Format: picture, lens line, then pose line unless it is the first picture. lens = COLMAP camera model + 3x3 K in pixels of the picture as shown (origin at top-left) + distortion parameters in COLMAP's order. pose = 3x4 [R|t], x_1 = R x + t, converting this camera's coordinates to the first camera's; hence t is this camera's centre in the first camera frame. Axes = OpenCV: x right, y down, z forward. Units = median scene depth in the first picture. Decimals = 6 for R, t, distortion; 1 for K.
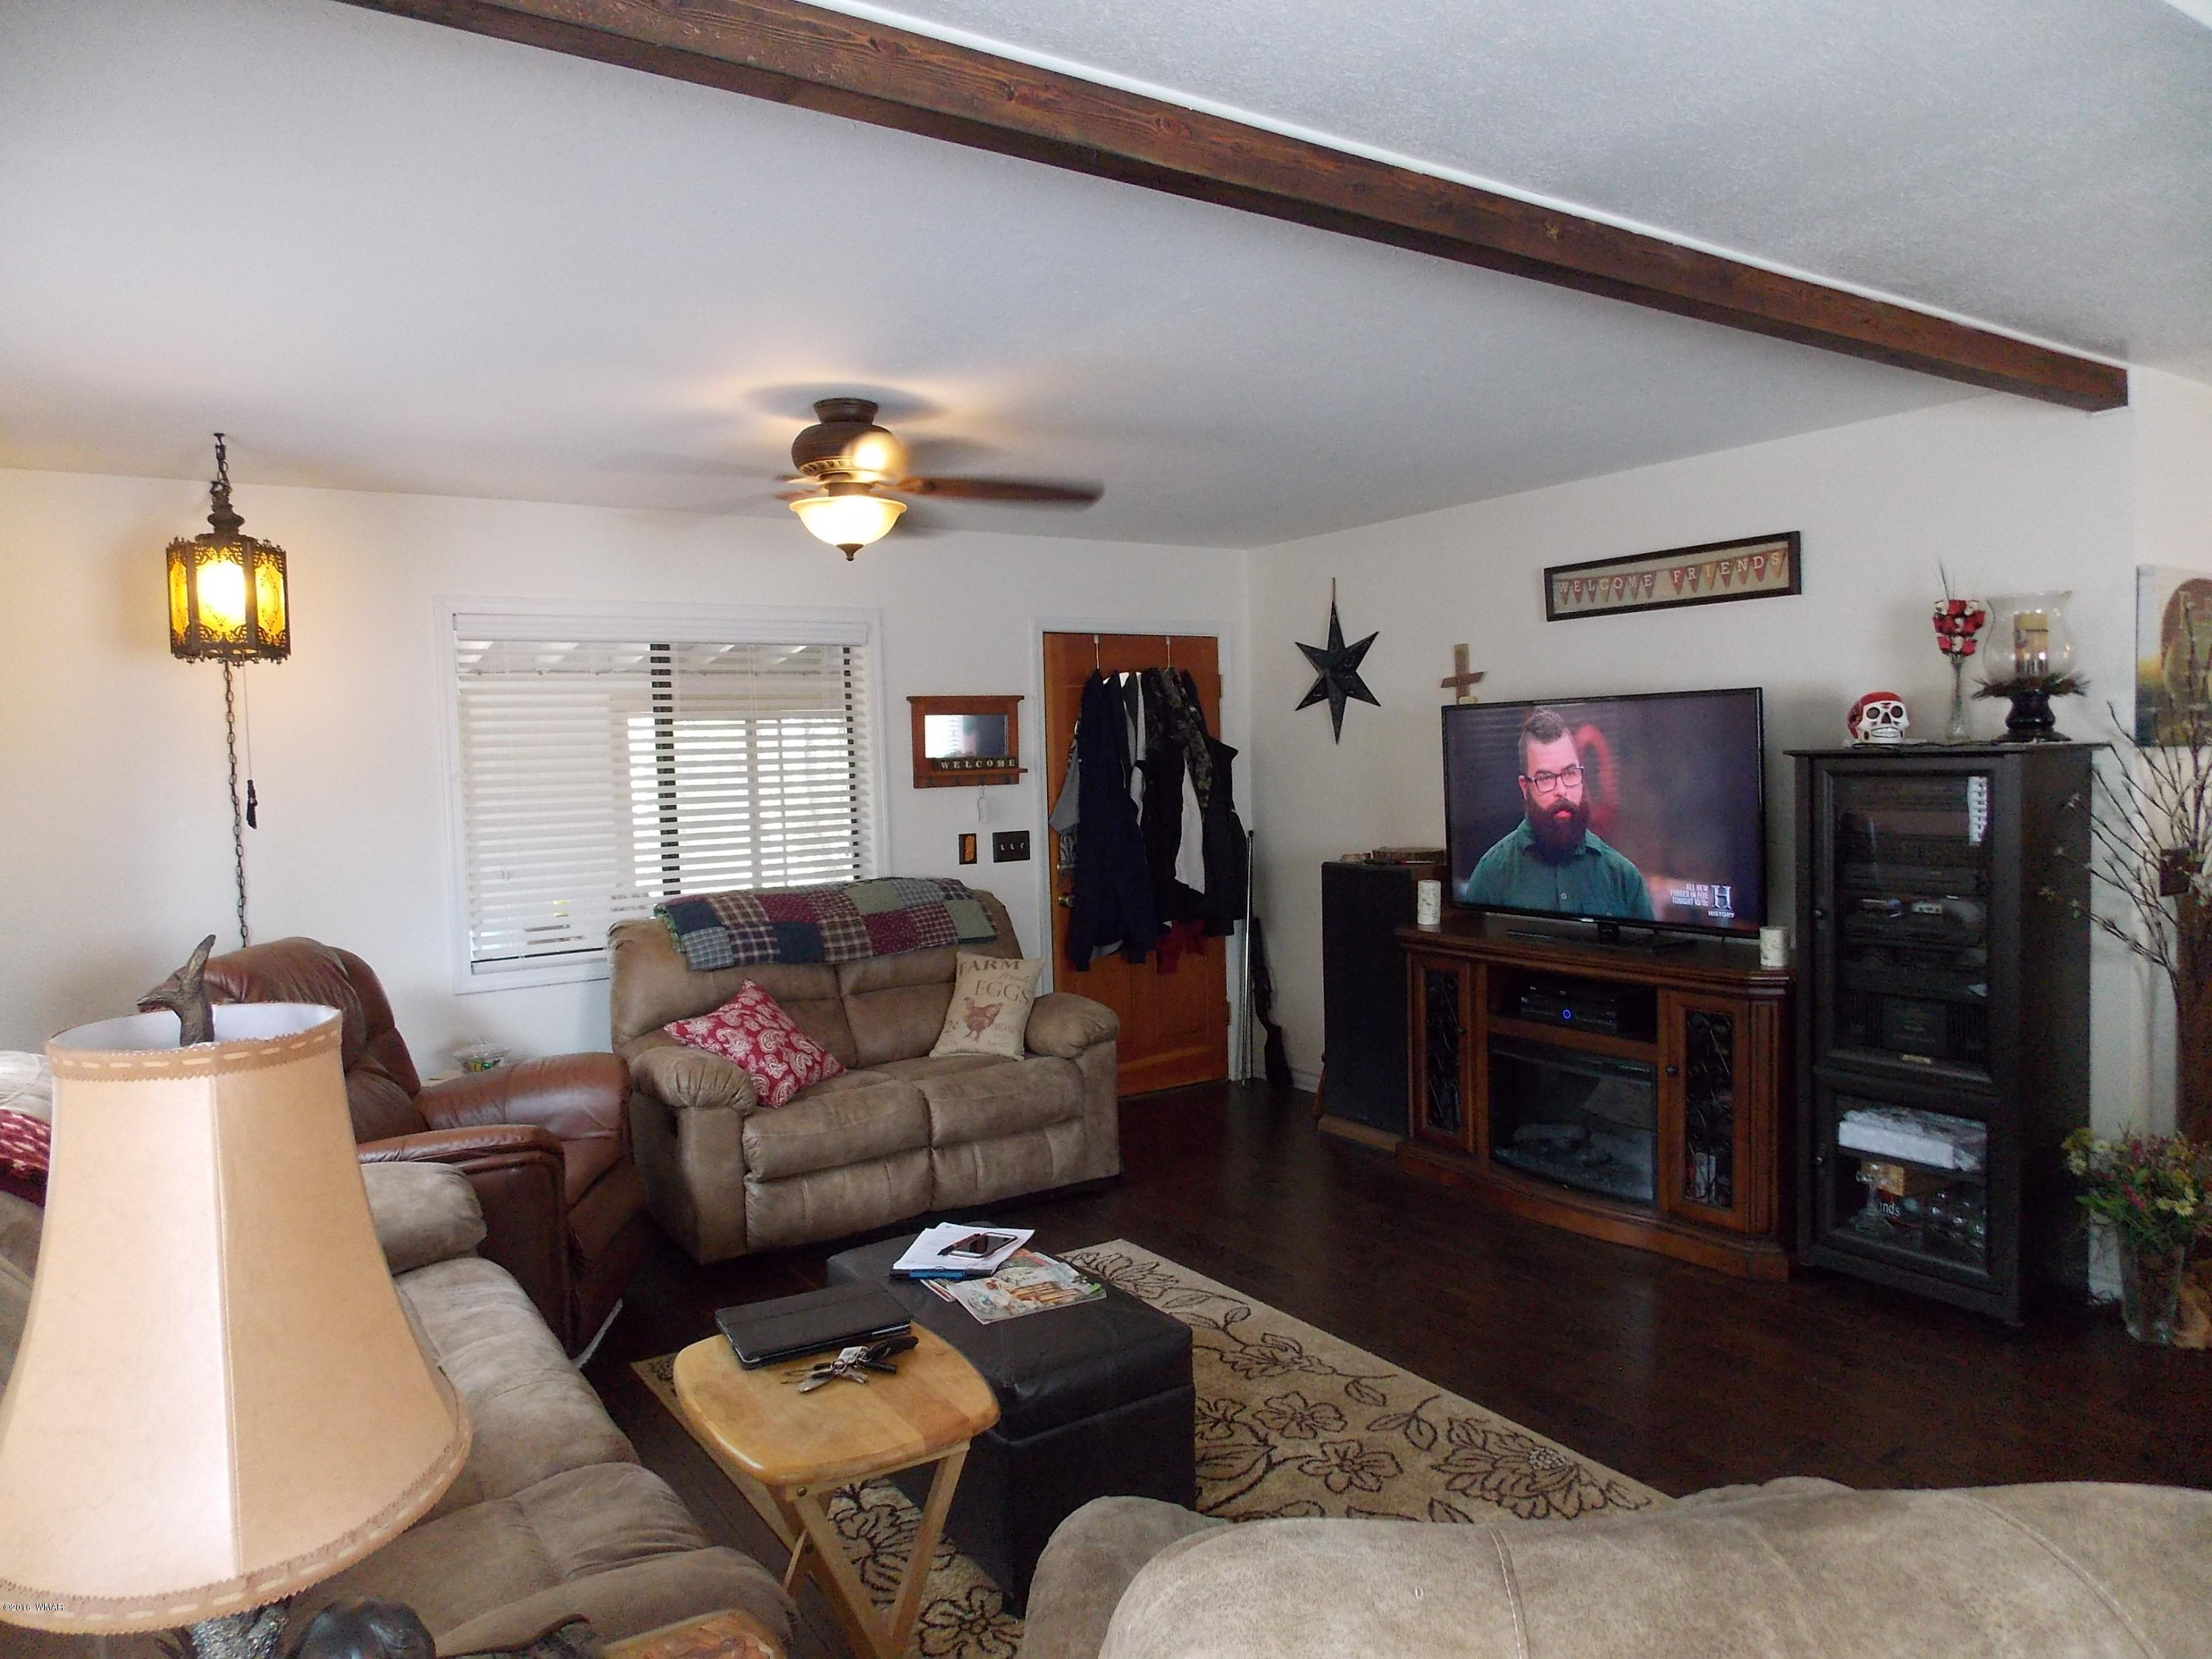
lens RADIAL K [[1454.7, 0, 1108.3], [0, 1454.7, 811.7], [0, 0, 1]] dist [0.002369, -0.002763]
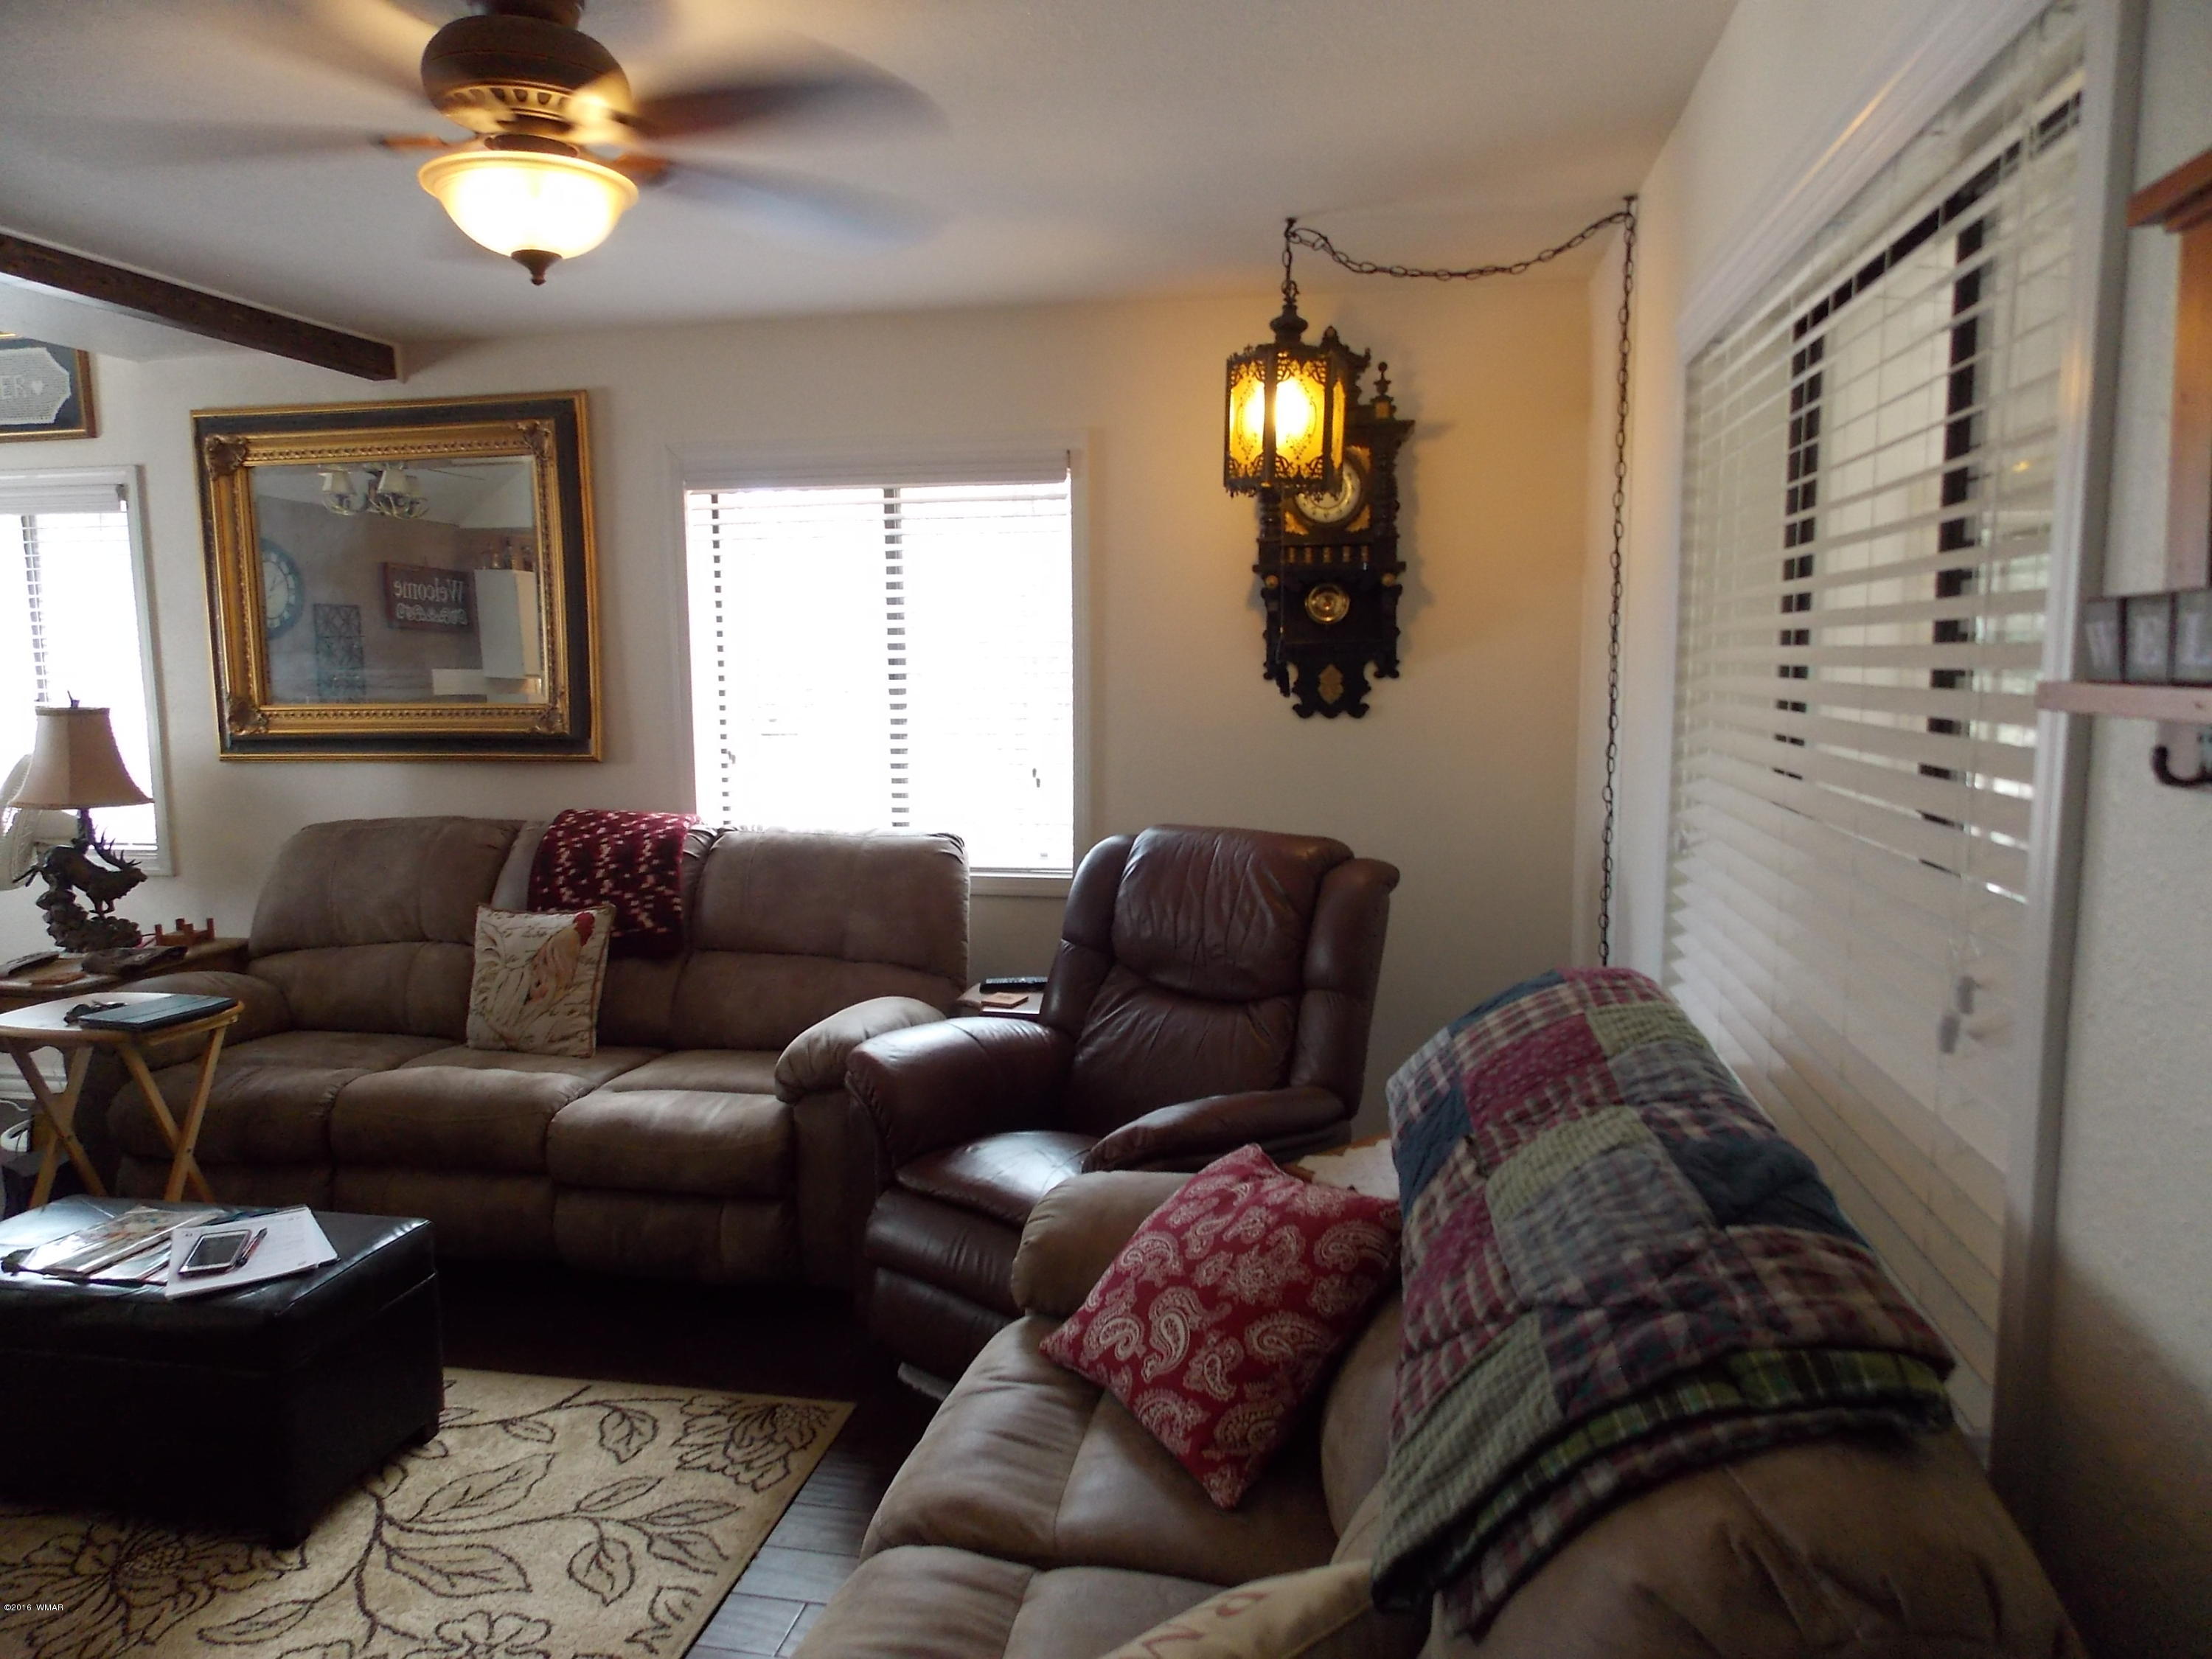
lens RADIAL K [[1454.7, 0, 1108.3], [0, 1454.7, 811.7], [0, 0, 1]] dist [0.002369, -0.002763]
pose [[-0.694615, 0.112705, -0.710498, 0.077710], [-0.001207, 0.987467, 0.157820, -0.047366], [0.719381, 0.110482, -0.685773, 1.279558]]
